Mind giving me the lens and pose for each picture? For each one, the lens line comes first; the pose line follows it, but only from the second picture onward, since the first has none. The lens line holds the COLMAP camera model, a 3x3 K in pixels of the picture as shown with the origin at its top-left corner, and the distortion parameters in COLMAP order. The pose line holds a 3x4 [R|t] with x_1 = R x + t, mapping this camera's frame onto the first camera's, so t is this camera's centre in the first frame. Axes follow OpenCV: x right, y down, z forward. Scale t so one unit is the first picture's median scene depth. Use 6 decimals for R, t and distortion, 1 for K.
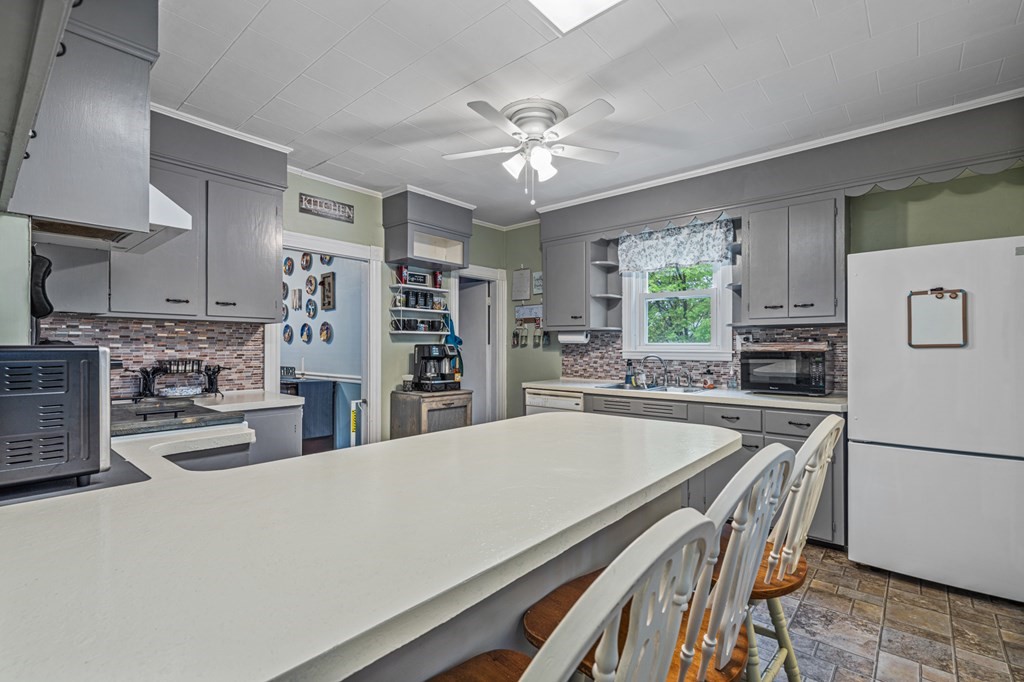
lens RADIAL K [[469.0, 0, 493.7], [0, 469.0, 342.2], [0, 0, 1]] dist [-0.005900, 0.000798]
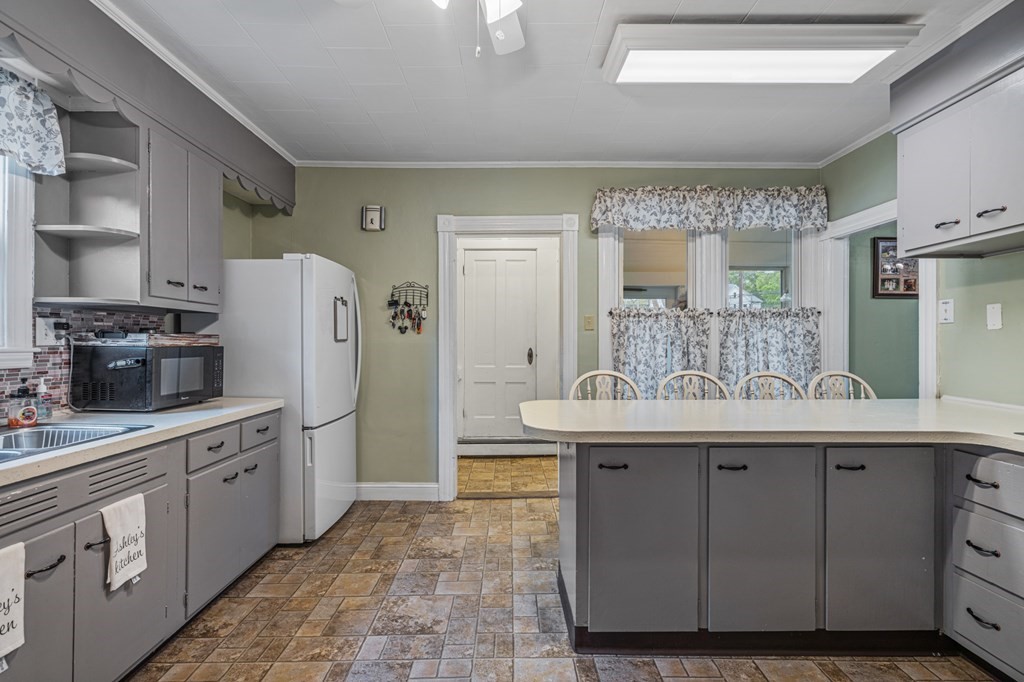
lens RADIAL K [[469.0, 0, 513.1], [0, 469.0, 345.1], [0, 0, 1]] dist [-0.005900, 0.000798]
pose [[-0.681855, -0.003594, 0.731478, -0.196811], [-0.007101, 0.999973, -0.001706, 0.010365], [-0.731453, -0.006358, -0.681863, 0.829322]]
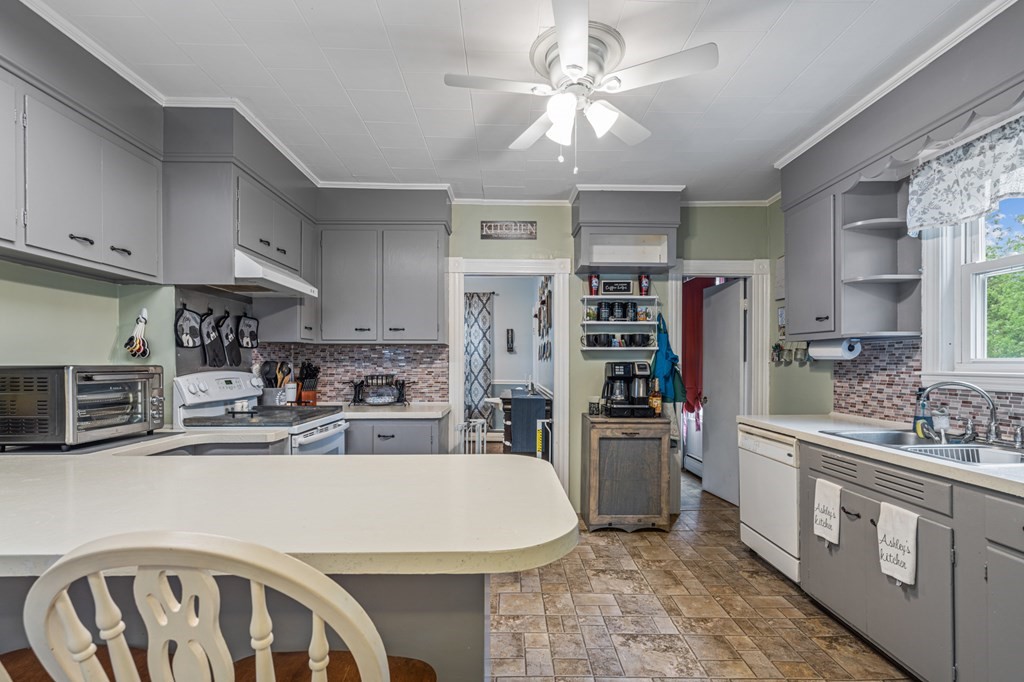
lens RADIAL K [[469.0, 0, 513.7], [0, 469.0, 365.1], [0, 0, 1]] dist [-0.005900, 0.000798]
pose [[0.683803, 0.001493, -0.729665, 0.361571], [0.007238, 0.999935, 0.008829, 0.001041], [0.729631, -0.011319, 0.683748, 0.273309]]
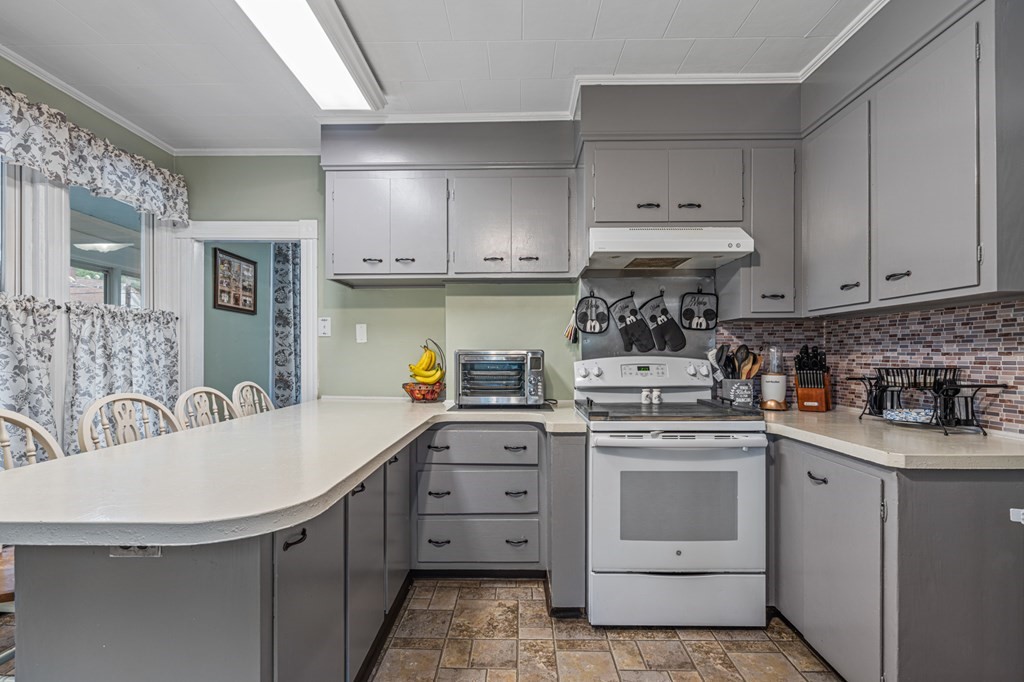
lens RADIAL K [[469.0, 0, 515.5], [0, 469.0, 354.2], [0, 0, 1]] dist [-0.005900, 0.000798]
pose [[-0.752285, 0.000030, -0.658838, 0.145996], [0.007352, 0.999938, -0.008350, 0.013478], [0.658797, -0.011125, -0.752239, 0.763700]]
